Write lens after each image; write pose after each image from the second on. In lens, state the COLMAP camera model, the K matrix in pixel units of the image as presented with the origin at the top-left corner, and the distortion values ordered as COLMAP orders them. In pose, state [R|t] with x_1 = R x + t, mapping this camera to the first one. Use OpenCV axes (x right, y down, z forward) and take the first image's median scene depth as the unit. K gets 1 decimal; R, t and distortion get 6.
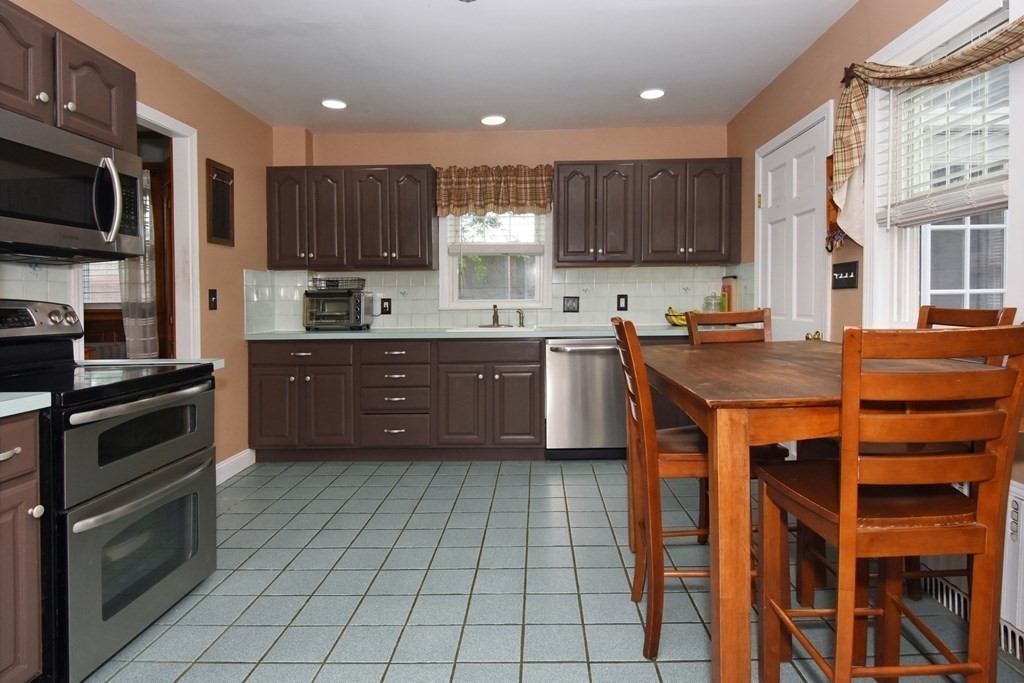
lens RADIAL K [[729.4, 0, 437.0], [0, 729.4, 342.1], [0, 0, 1]] dist [0.003286, -0.000574]
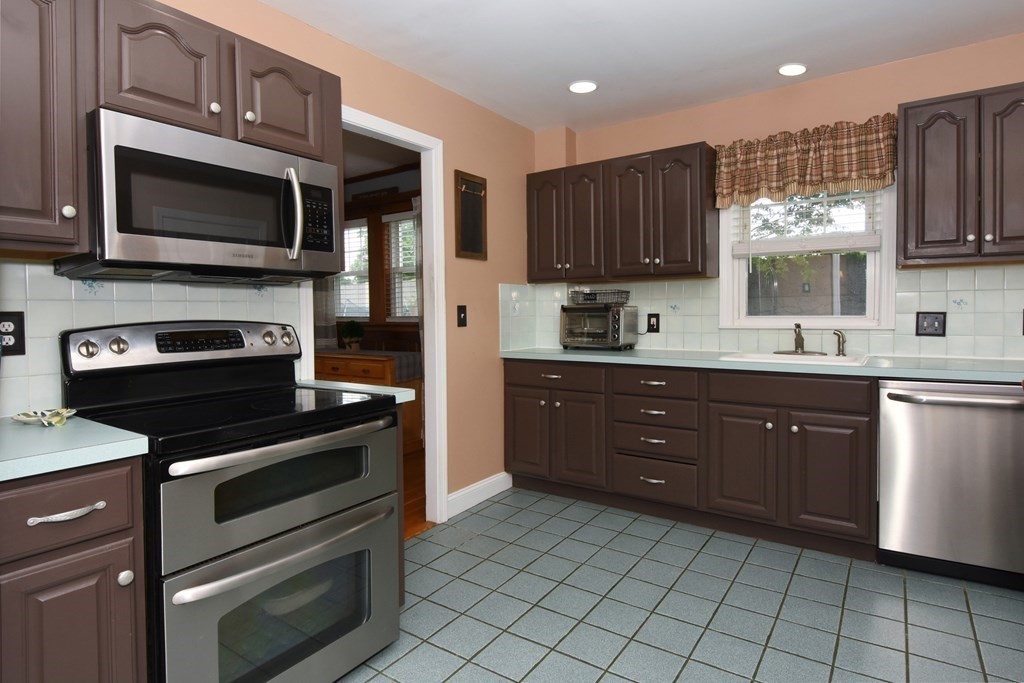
lens RADIAL K [[585.0, 0, 460.3], [0, 585.0, 332.3], [0, 0, 1]] dist [0.003527, -0.018203]
pose [[0.873106, 0.011019, -0.487405, 0.071661], [-0.017799, 0.999799, -0.009280, -0.031865], [0.487205, 0.016778, 0.873127, 0.347428]]
